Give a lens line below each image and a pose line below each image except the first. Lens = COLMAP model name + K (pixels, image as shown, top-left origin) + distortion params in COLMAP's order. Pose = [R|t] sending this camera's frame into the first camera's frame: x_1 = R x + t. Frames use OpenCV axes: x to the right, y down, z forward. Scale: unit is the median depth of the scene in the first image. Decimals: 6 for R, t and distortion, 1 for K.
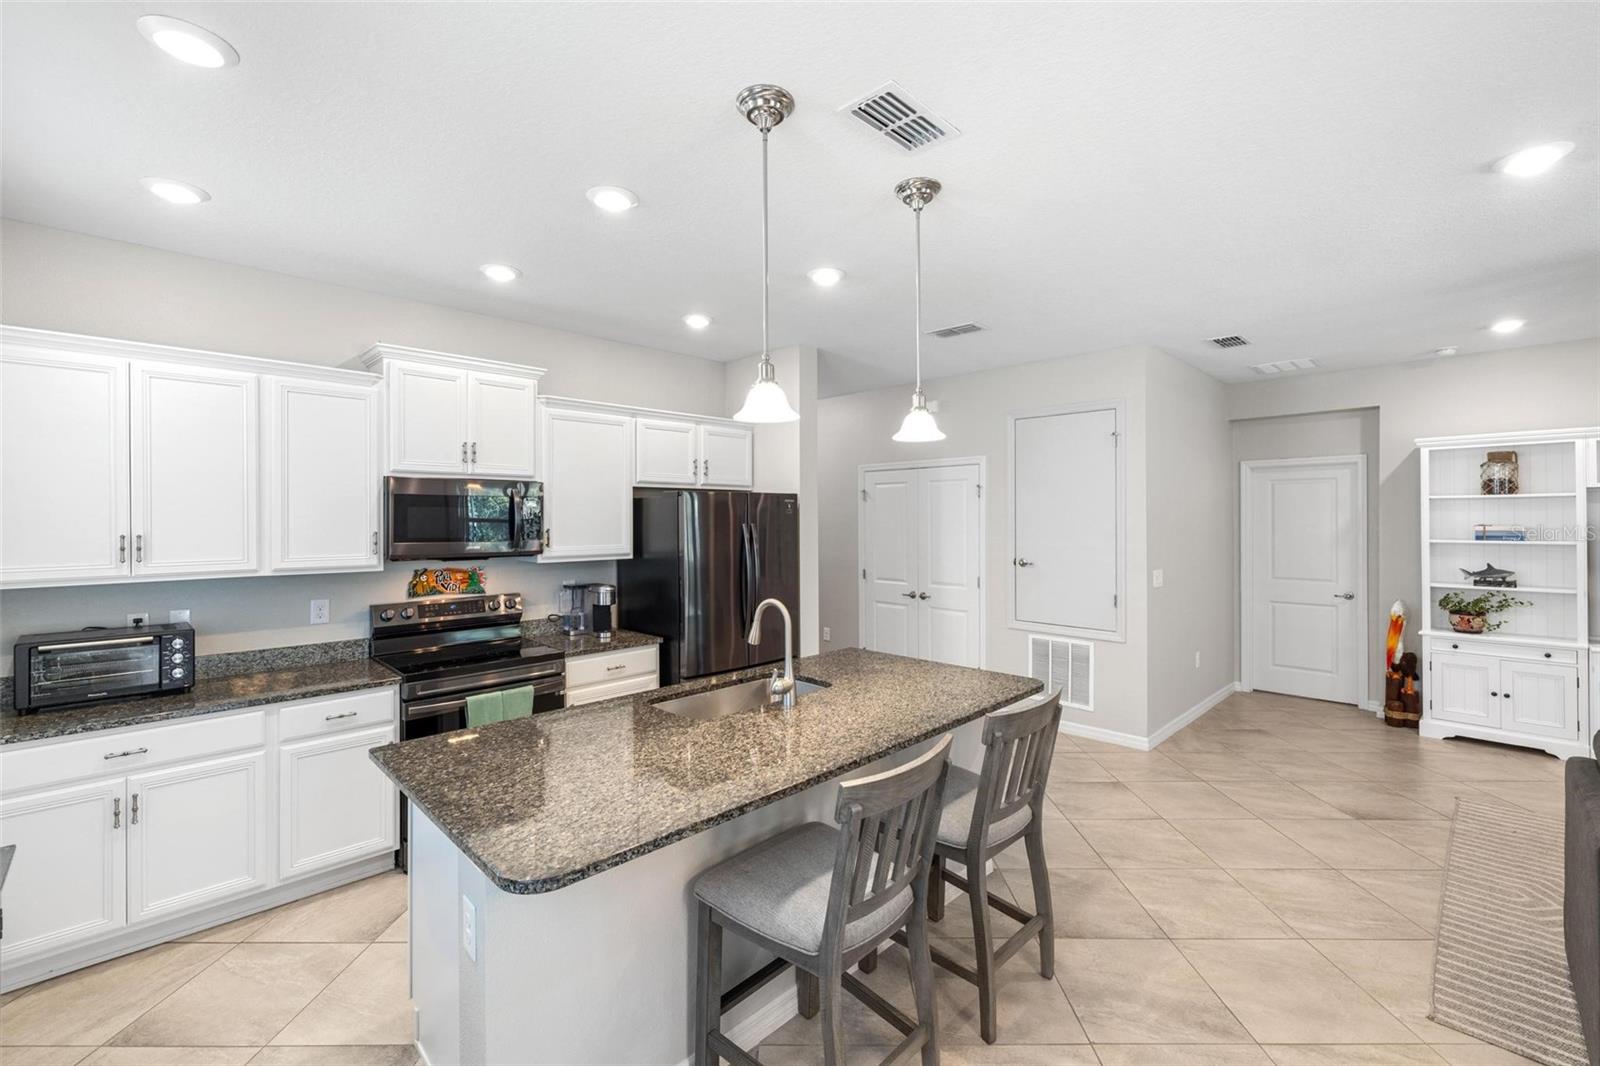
lens RADIAL K [[668.1, 0, 800.2], [0, 668.1, 522.3], [0, 0, 1]] dist [0.001105, -0.000981]
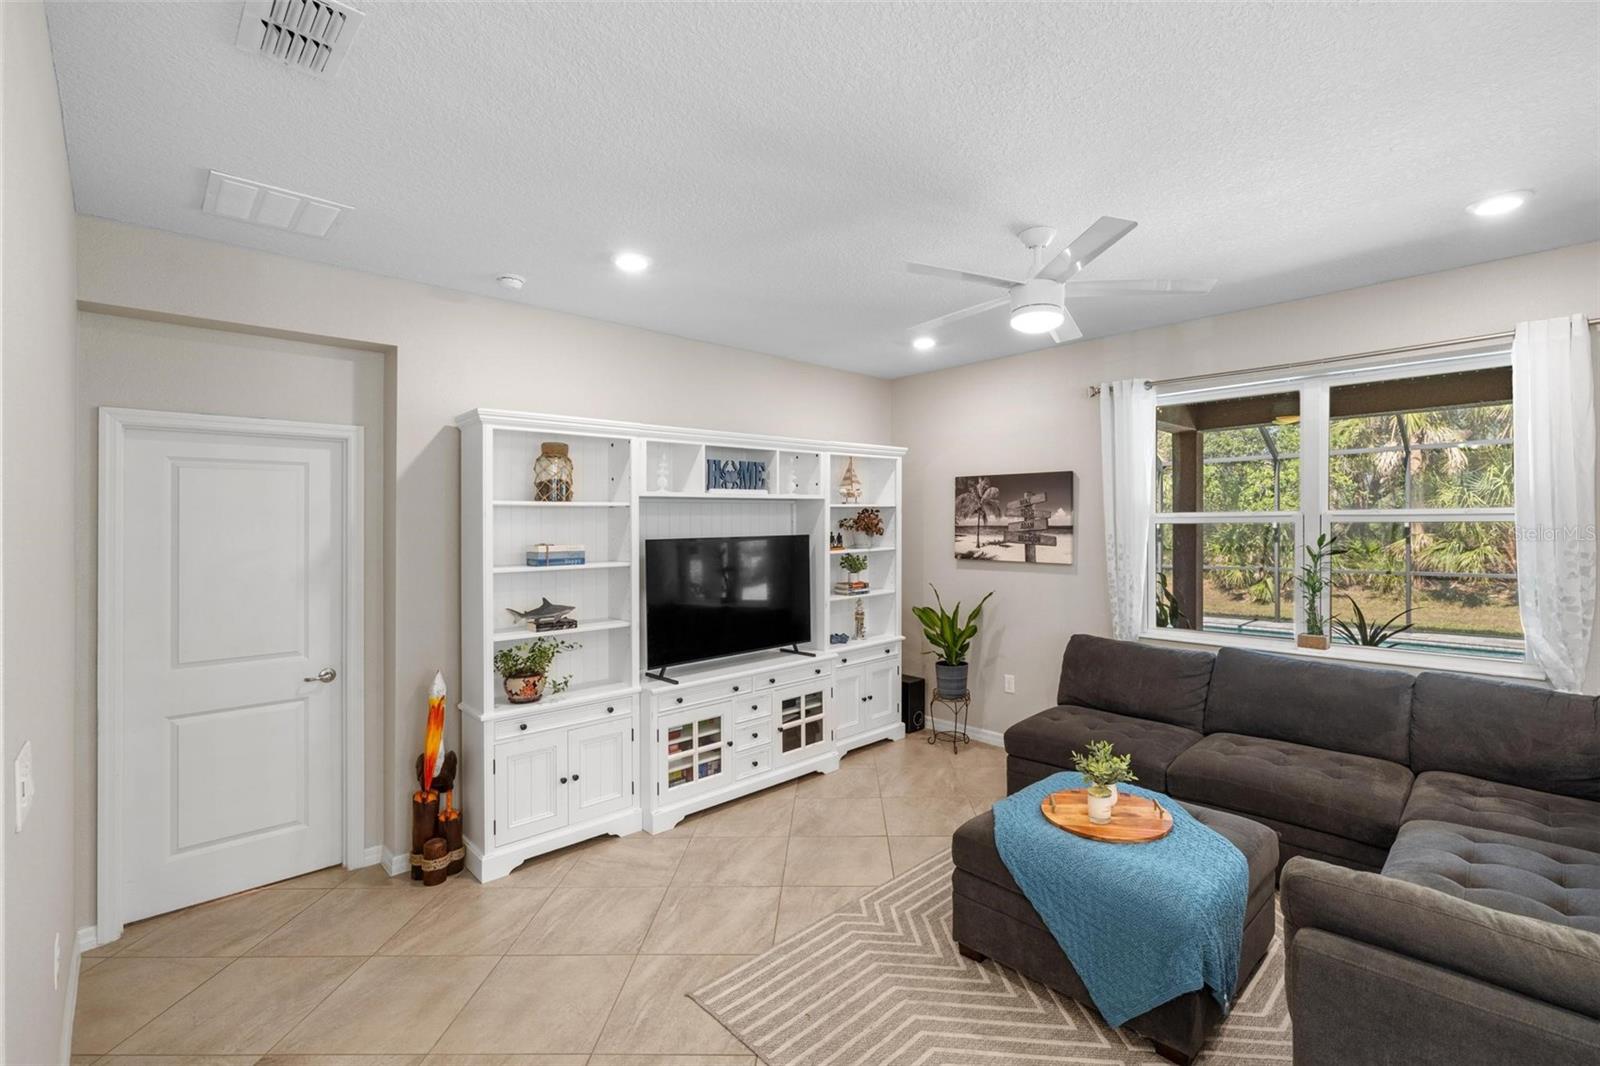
lens RADIAL K [[712.9, 0, 829.2], [0, 712.9, 534.5], [0, 0, 1]] dist [-0.007978, 0.001085]
pose [[0.000763, -0.008271, 0.999966, 0.328343], [0.015308, 0.999849, 0.008258, -0.009667], [-0.999883, 0.015301, 0.000889, 0.836969]]
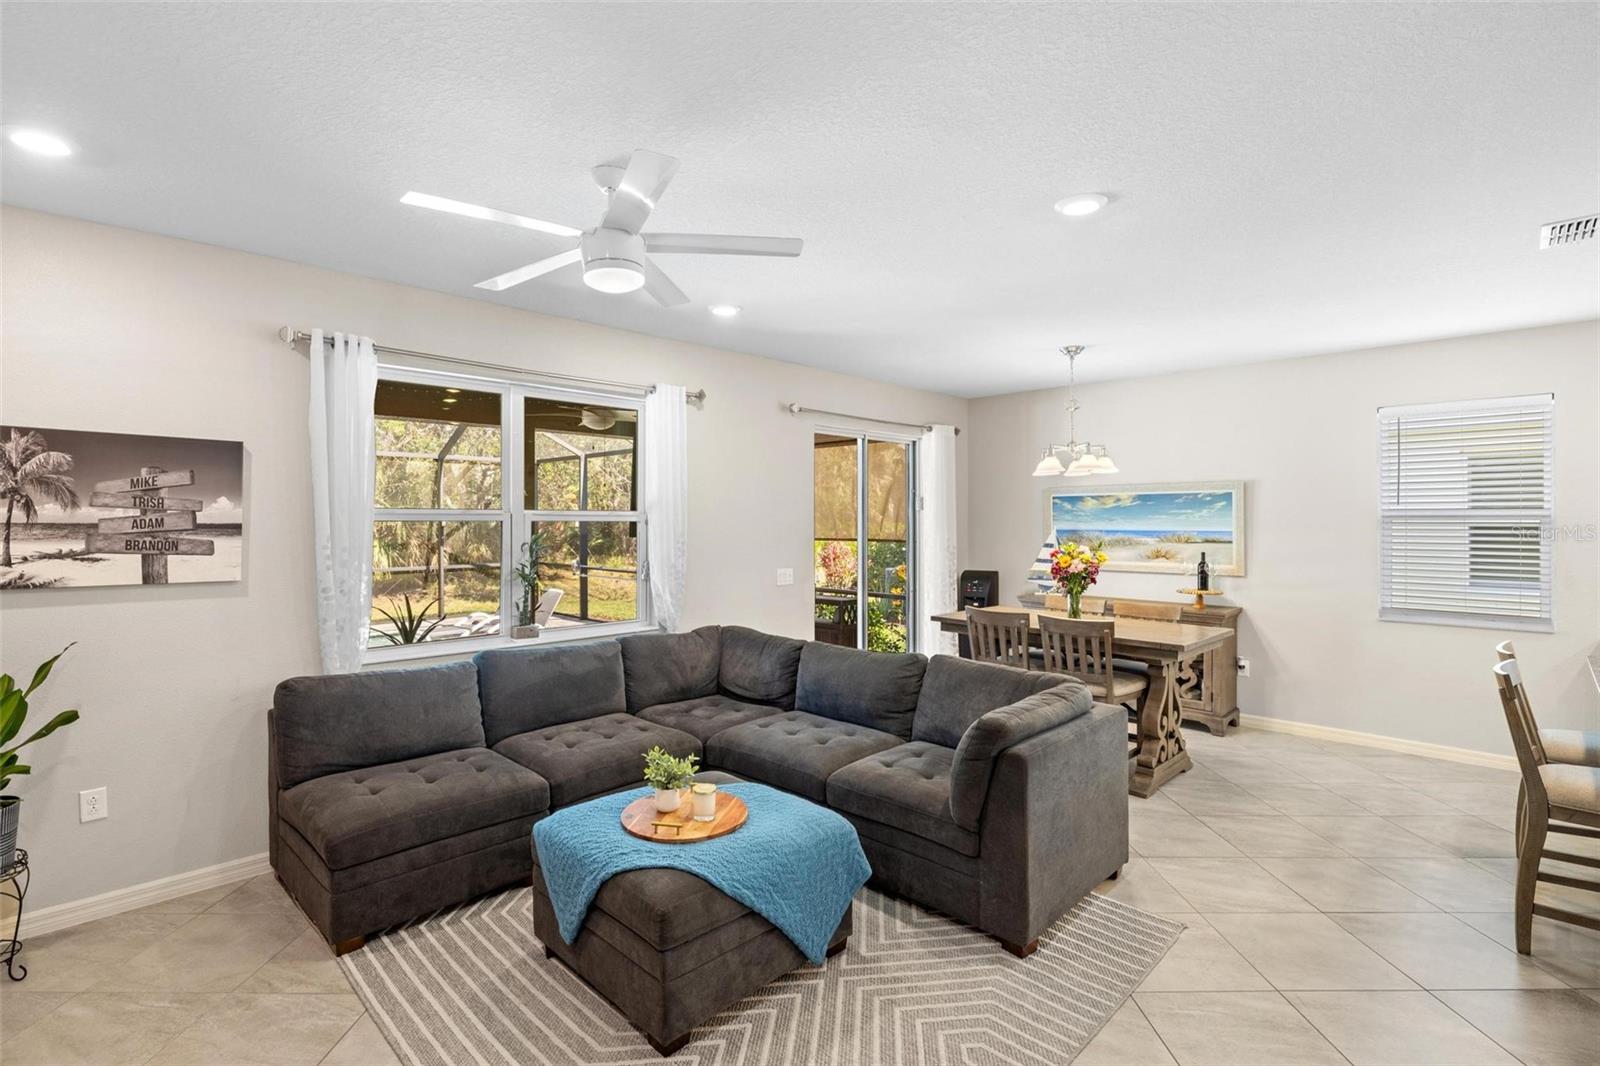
lens RADIAL K [[757.9, 0, 804.7], [0, 757.9, 518.6], [0, 0, 1]] dist [-0.003632, -0.001361]
pose [[-0.999817, 0.006872, -0.017828, 0.911338], [0.006791, 0.999966, 0.004607, -0.013292], [0.017859, 0.004486, -0.999830, 1.296436]]
